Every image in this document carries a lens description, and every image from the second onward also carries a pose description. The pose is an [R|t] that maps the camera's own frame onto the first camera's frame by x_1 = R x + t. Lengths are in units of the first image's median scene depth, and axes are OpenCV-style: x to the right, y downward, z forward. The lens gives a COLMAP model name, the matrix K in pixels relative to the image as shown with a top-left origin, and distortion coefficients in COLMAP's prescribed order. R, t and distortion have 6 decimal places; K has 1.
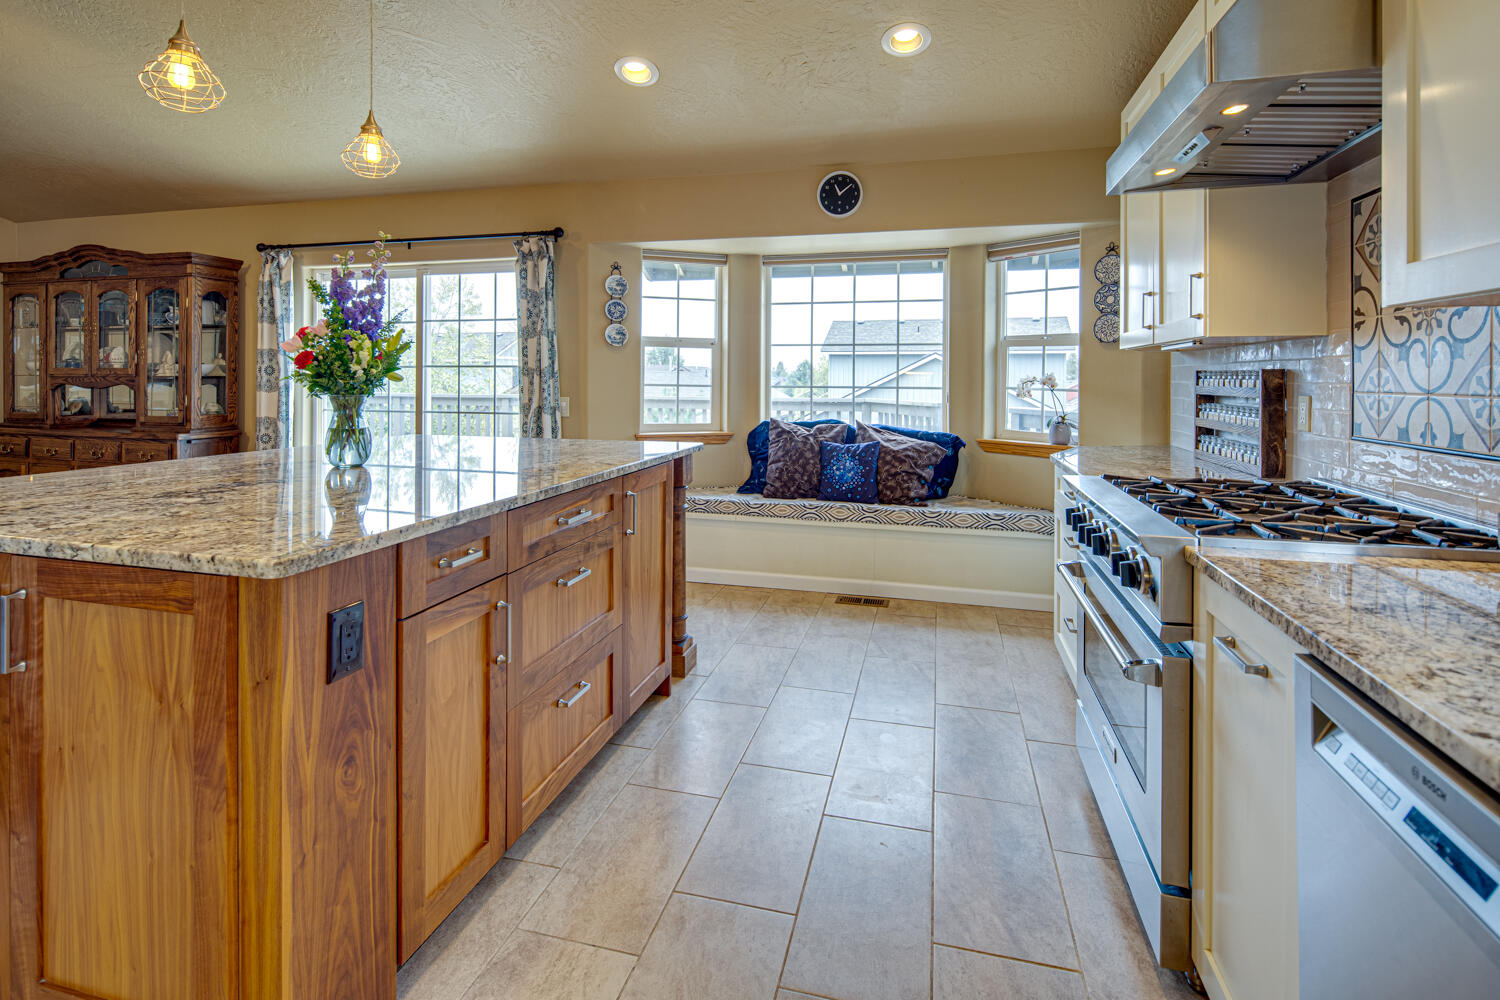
lens RADIAL K [[727.3, 0, 741.1], [0, 727.3, 379.9], [0, 0, 1]] dist [0.003206, -0.004726]
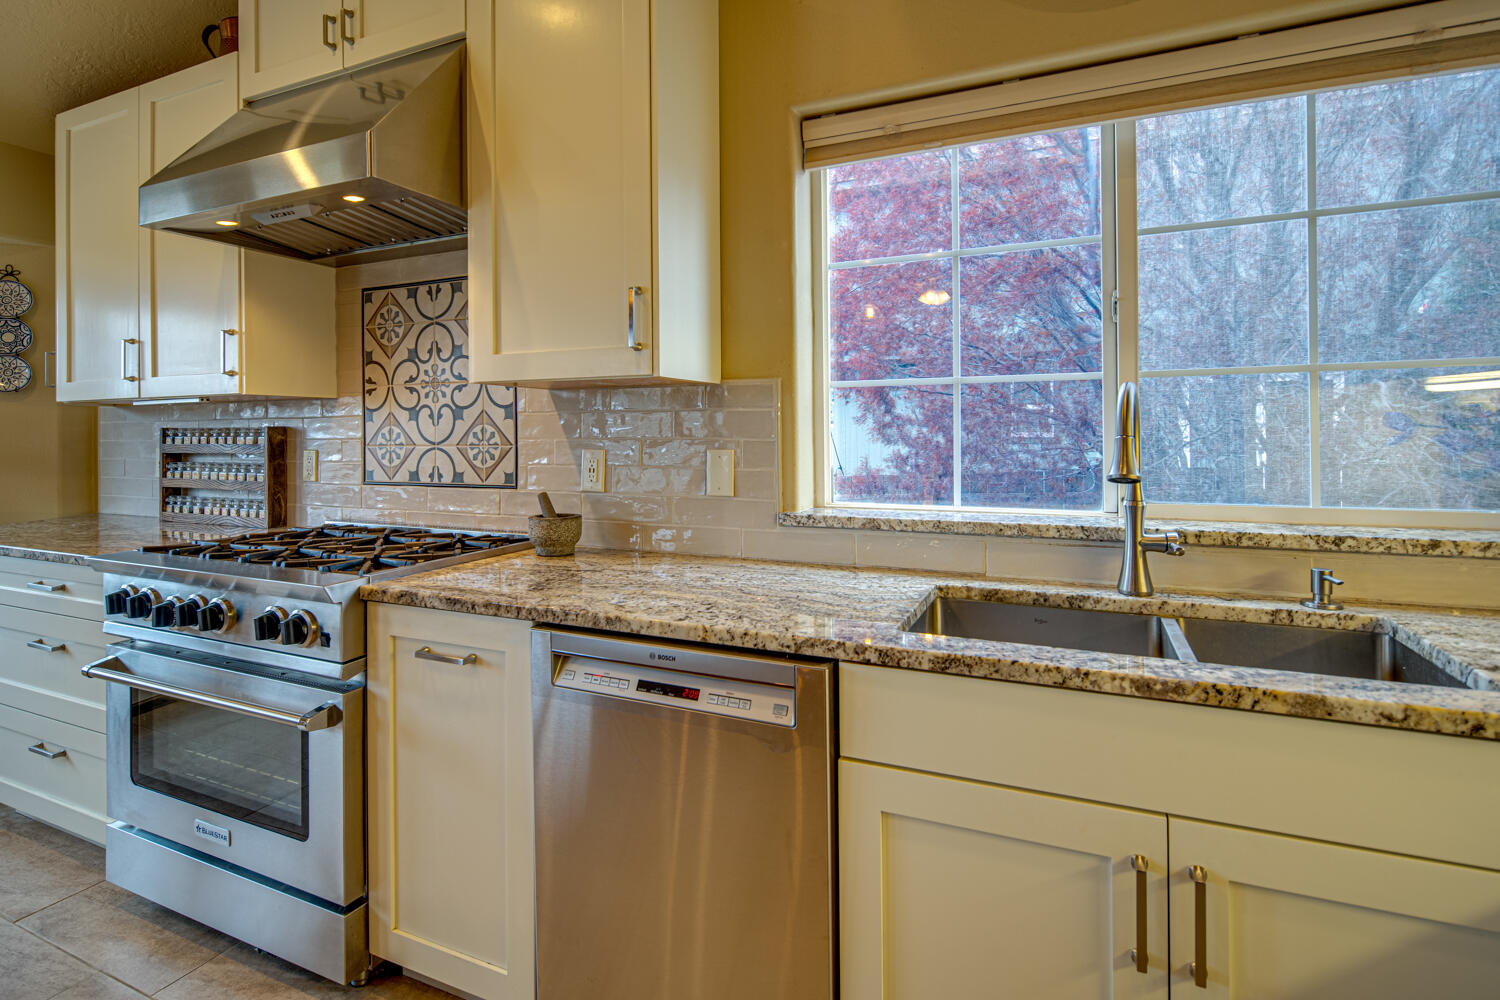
lens RADIAL K [[727.3, 0, 747.8], [0, 727.3, 430.4], [0, 0, 1]] dist [0.003206, -0.004726]
pose [[0.151799, -0.002145, 0.988409, -0.228241], [0.010530, 0.999944, 0.000552, -0.002287], [-0.988355, 0.010324, 0.151813, 0.142829]]
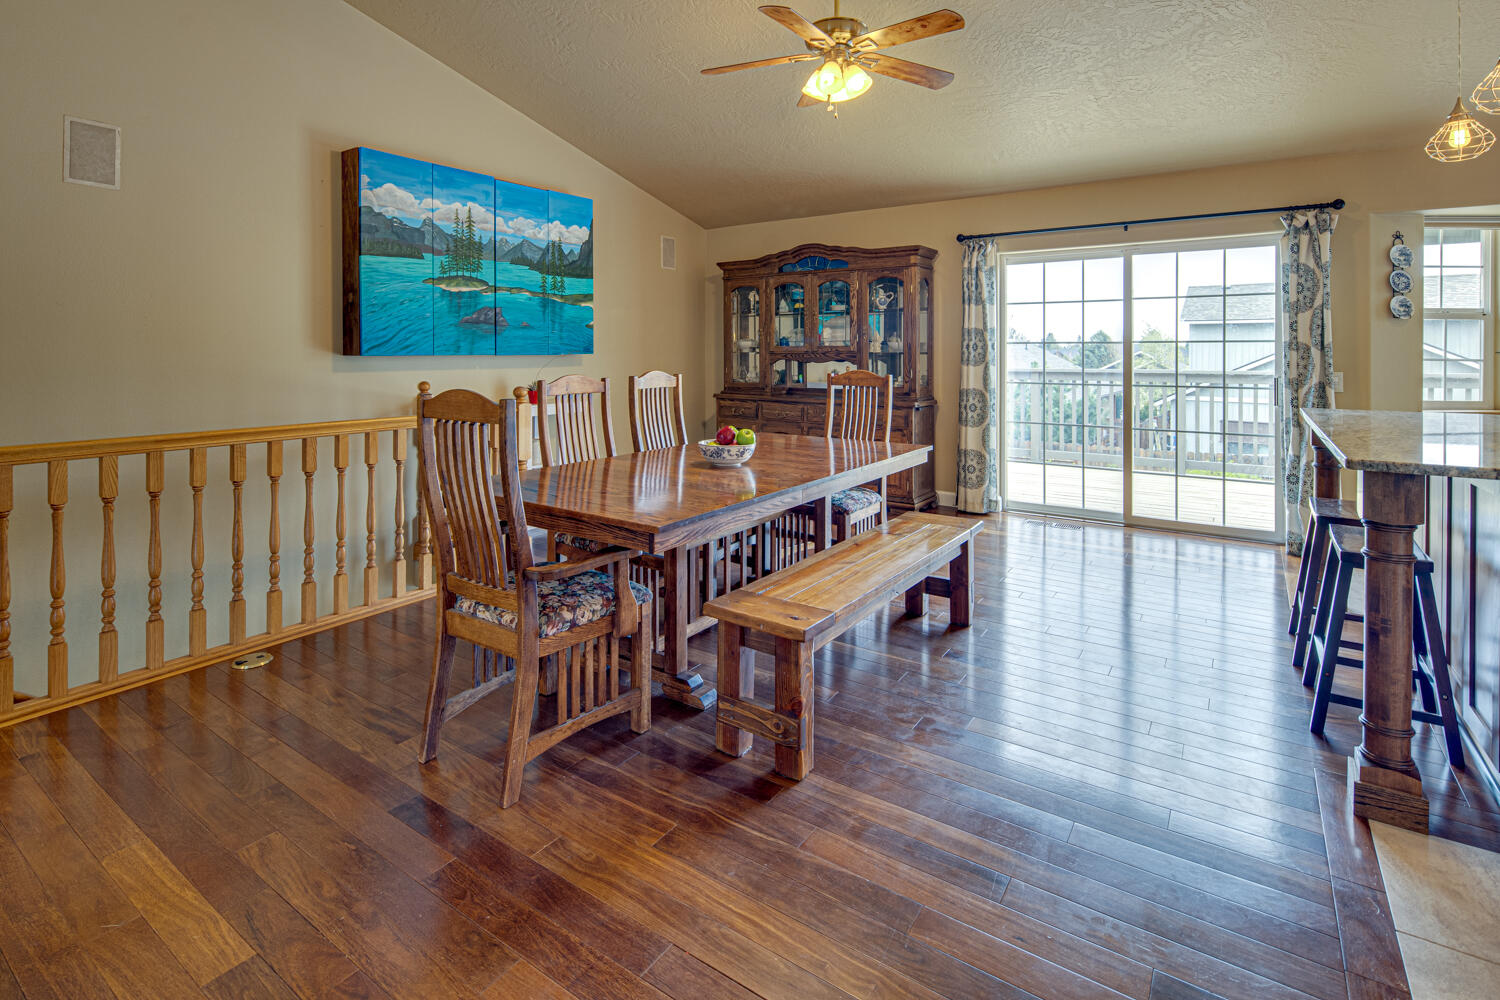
lens RADIAL K [[727.3, 0, 744.2], [0, 727.3, 354.1], [0, 0, 1]] dist [0.003206, -0.004726]
pose [[0.938355, -0.003739, -0.345652, -1.192904], [0.004078, 0.999992, 0.000253, -0.007767], [0.345648, -0.001647, 0.938363, -0.348608]]
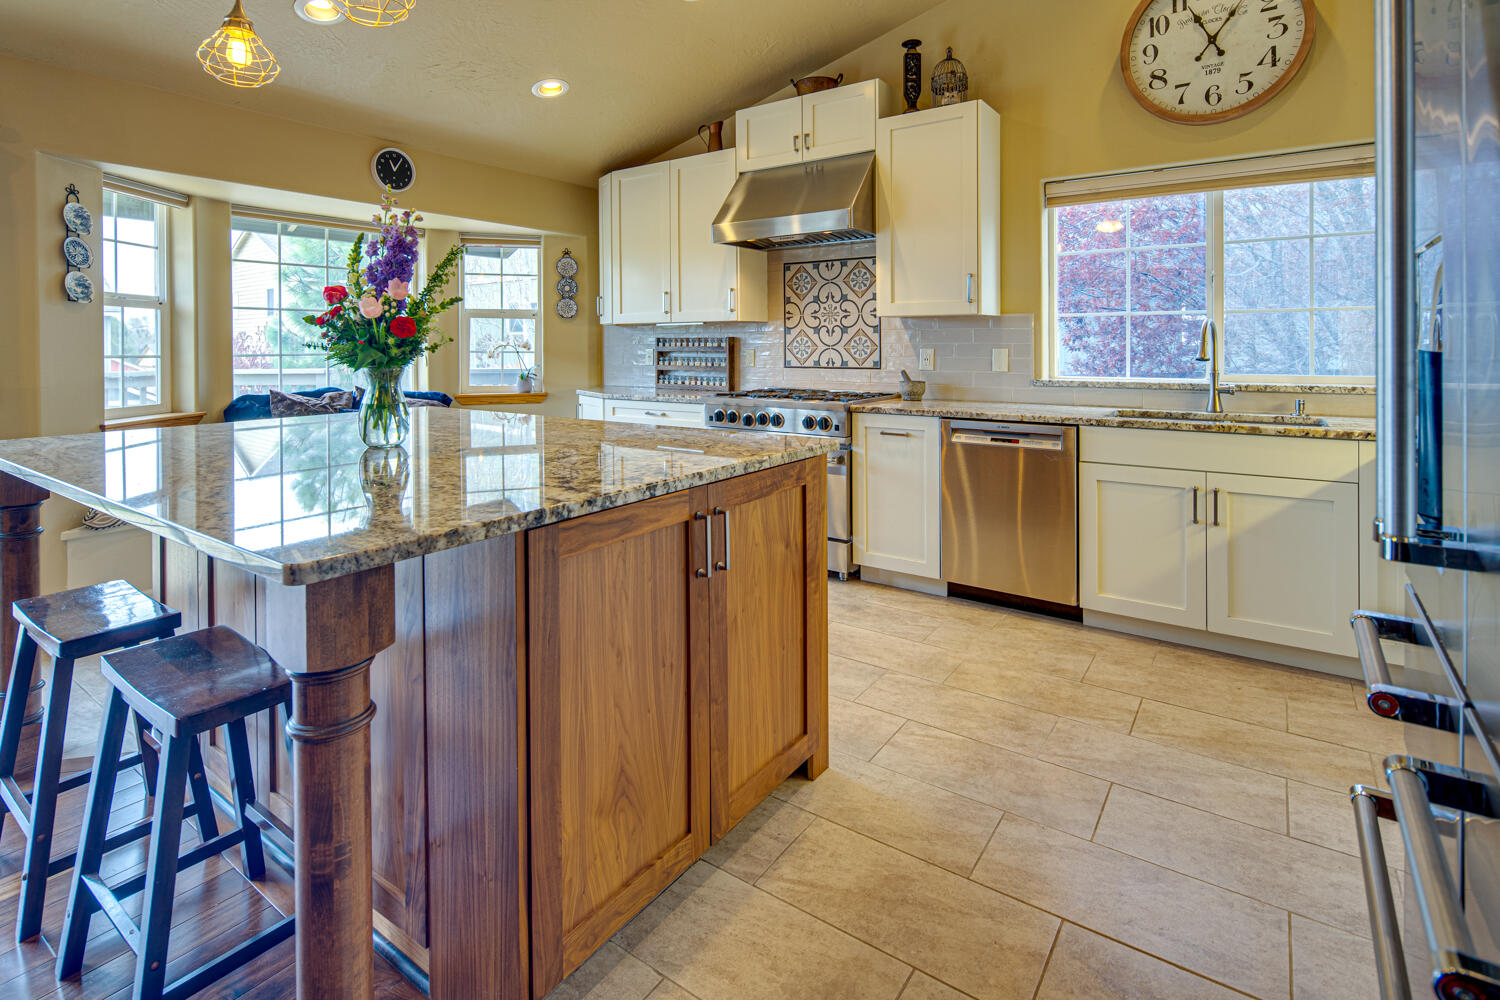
lens RADIAL K [[727.3, 0, 748.8], [0, 727.3, 348.4], [0, 0, 1]] dist [0.003206, -0.004726]
pose [[0.347818, -0.014421, 0.937451, -1.121601], [0.010368, 0.999880, 0.011535, -0.005641], [-0.937505, 0.005707, 0.347926, 0.253929]]
